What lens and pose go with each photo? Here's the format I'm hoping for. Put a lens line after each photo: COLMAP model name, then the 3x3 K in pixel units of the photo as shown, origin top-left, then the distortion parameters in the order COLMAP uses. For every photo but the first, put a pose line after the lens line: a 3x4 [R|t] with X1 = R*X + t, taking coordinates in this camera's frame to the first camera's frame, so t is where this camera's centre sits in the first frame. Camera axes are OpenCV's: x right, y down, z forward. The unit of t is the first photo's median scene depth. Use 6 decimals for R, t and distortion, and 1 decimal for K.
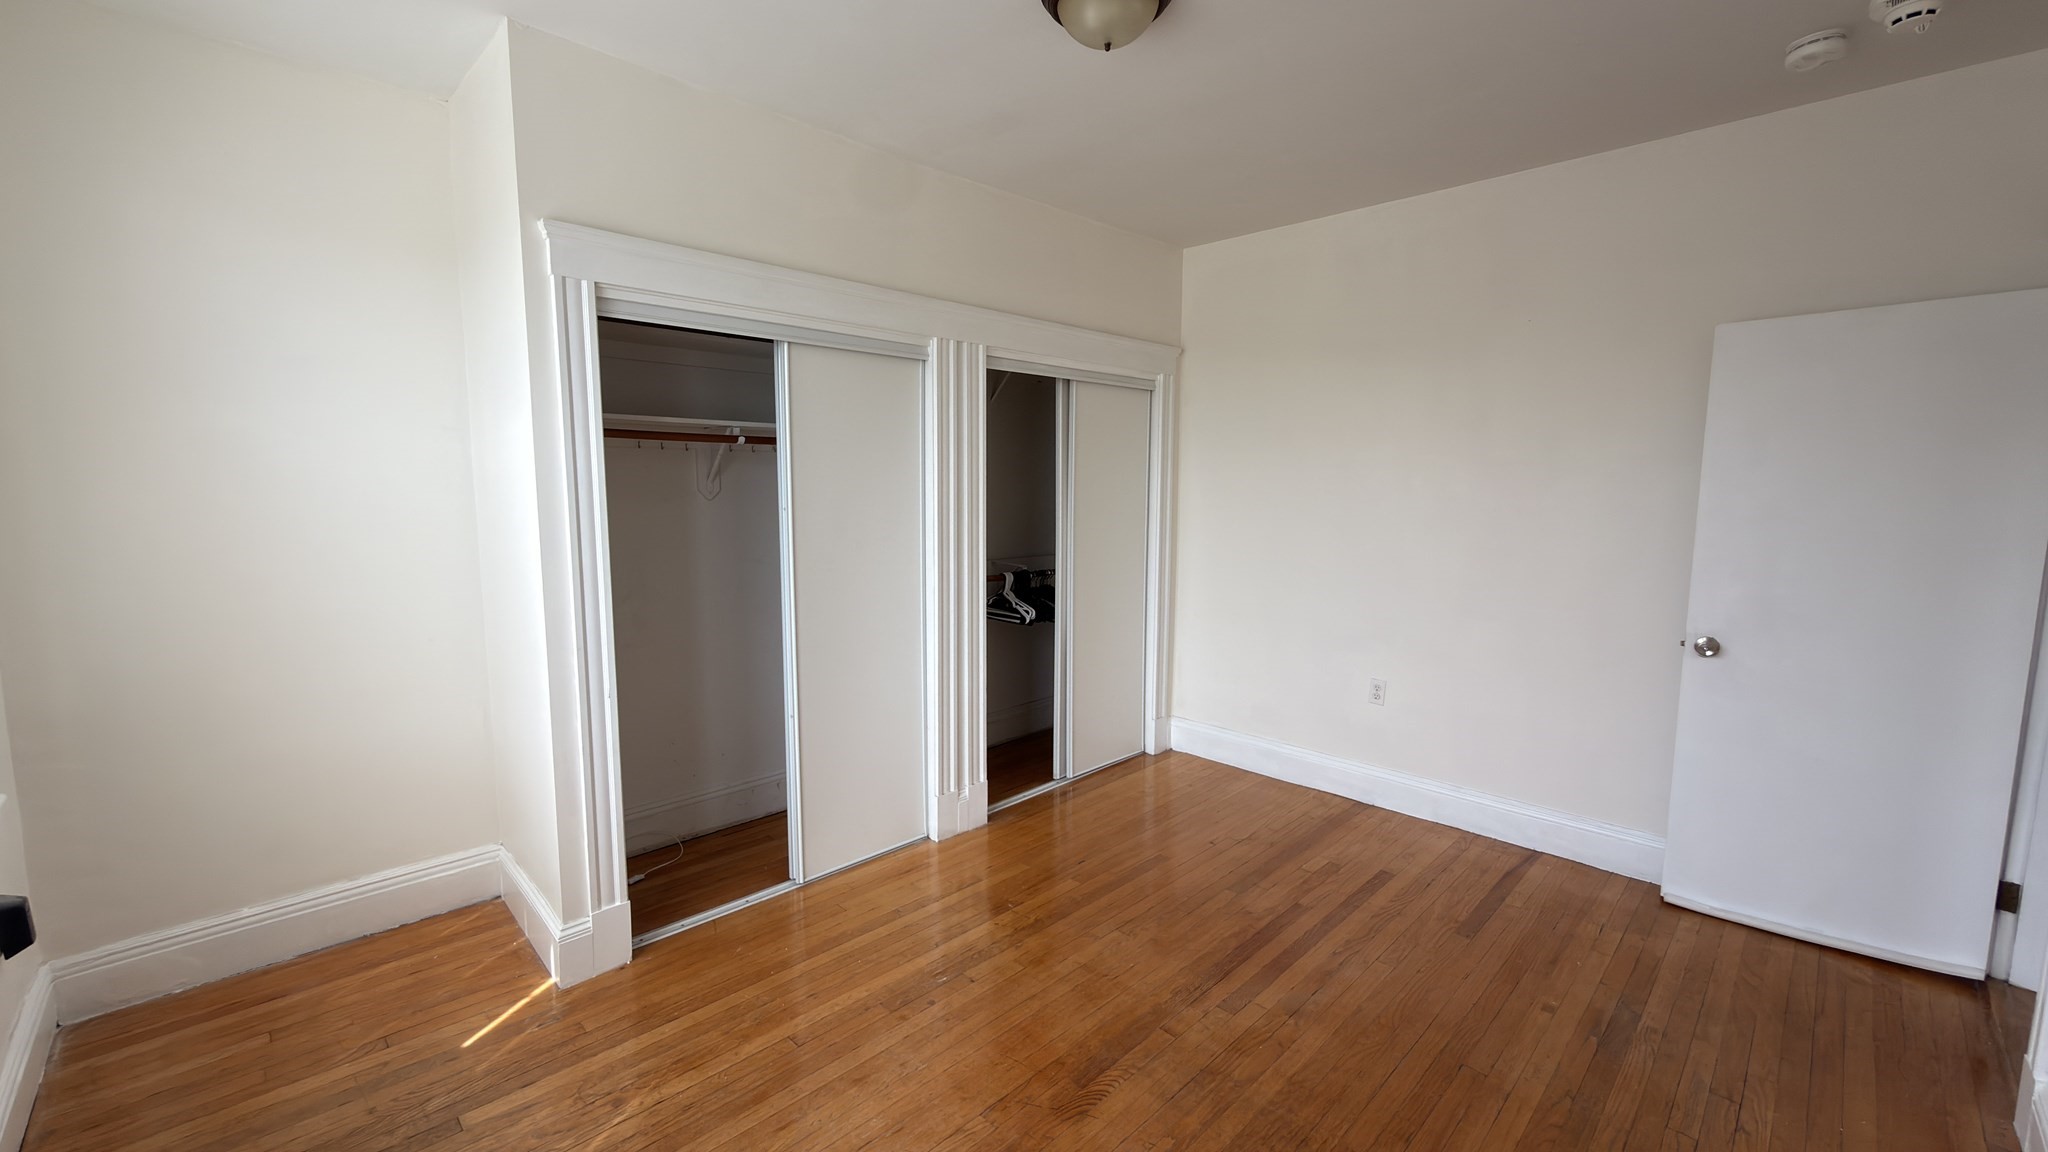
lens RADIAL K [[812.6, 0, 1021.7], [0, 812.6, 577.0], [0, 0, 1]] dist [-0.000948, 0.000098]
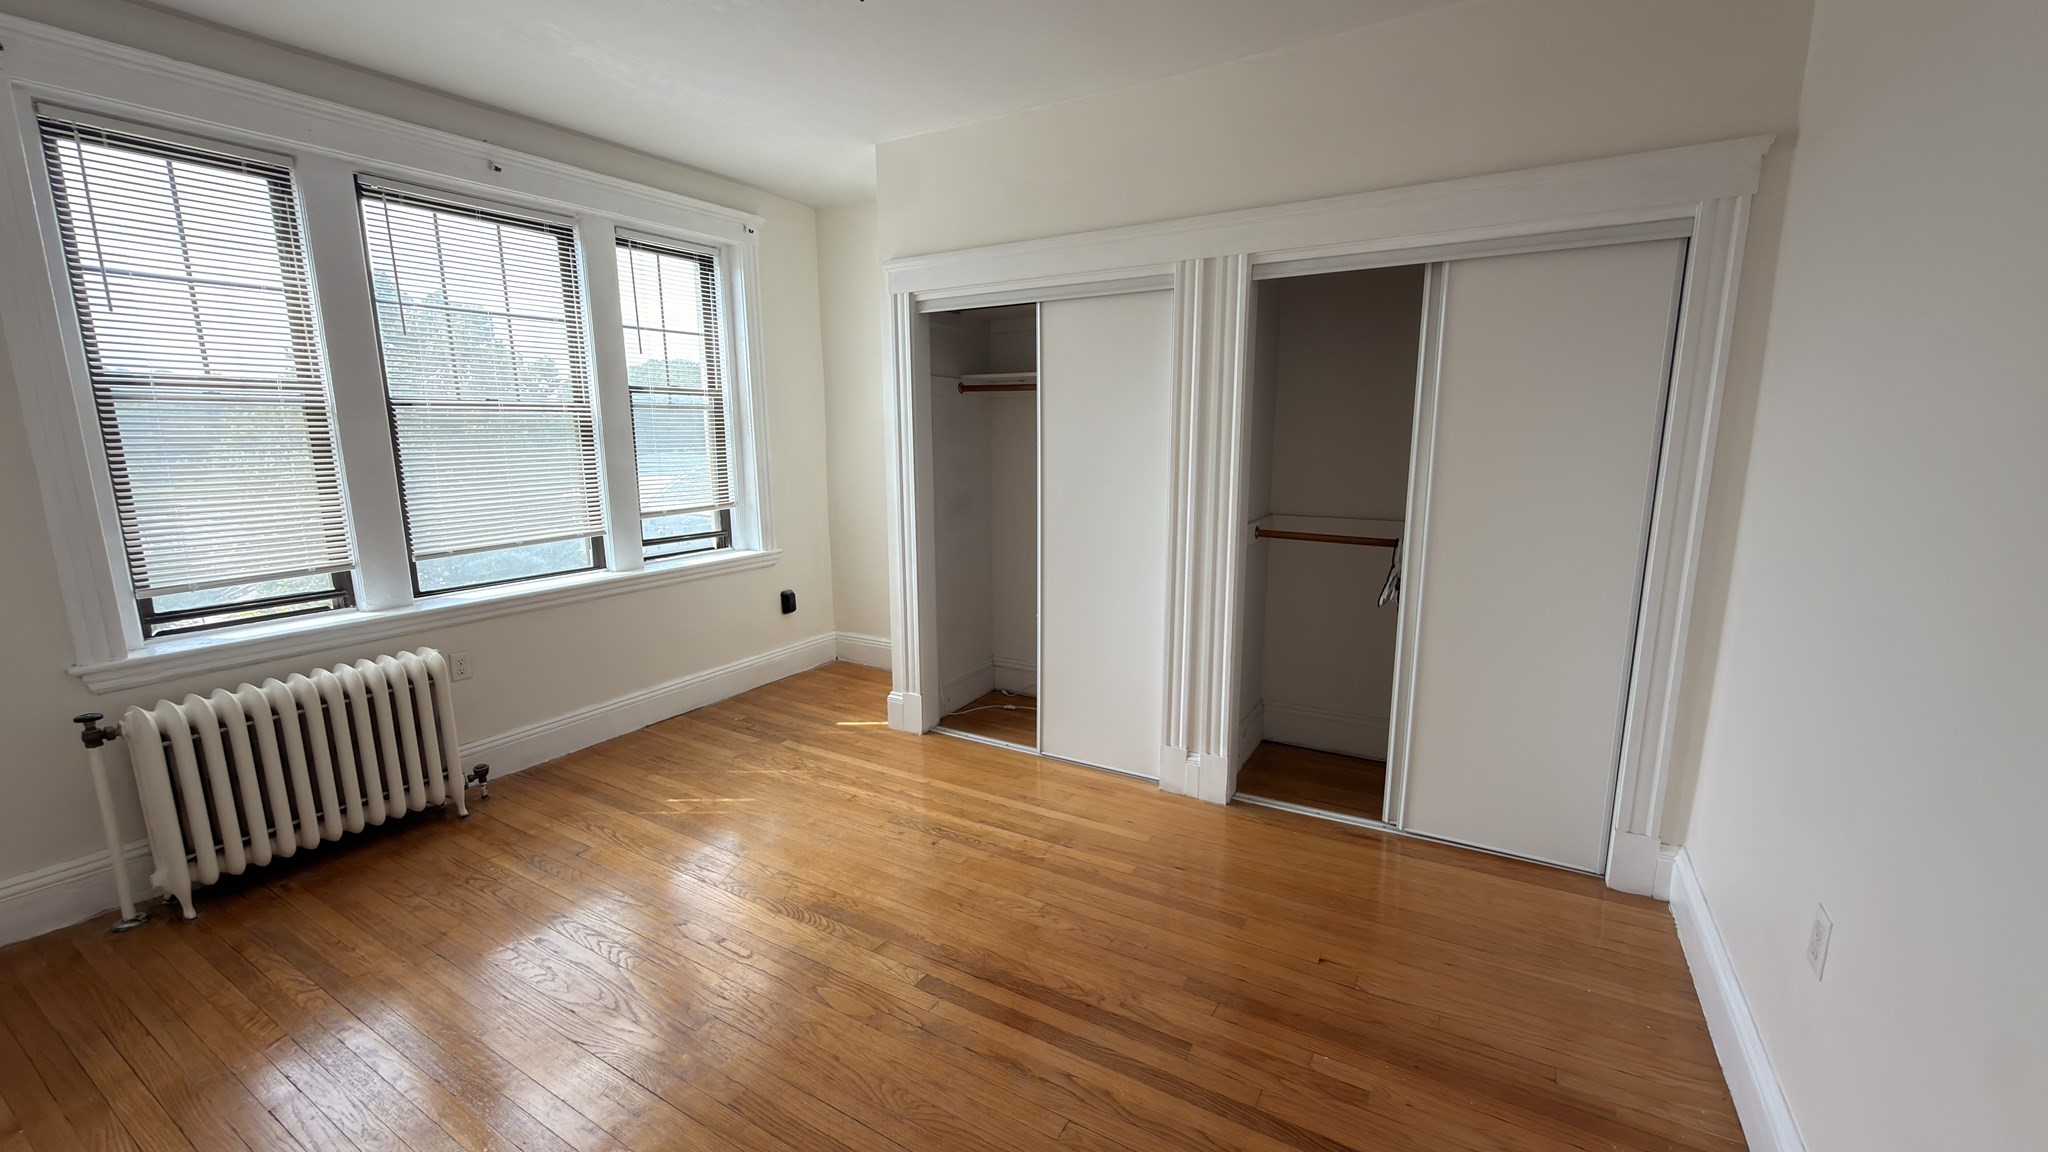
lens RADIAL K [[812.6, 0, 1021.7], [0, 812.6, 577.0], [0, 0, 1]] dist [-0.000948, 0.000098]
pose [[0.251704, 0.170071, -0.952744, 0.943449], [-0.099686, 0.983758, 0.149272, -0.071394], [0.962657, 0.057403, 0.264570, 0.712882]]
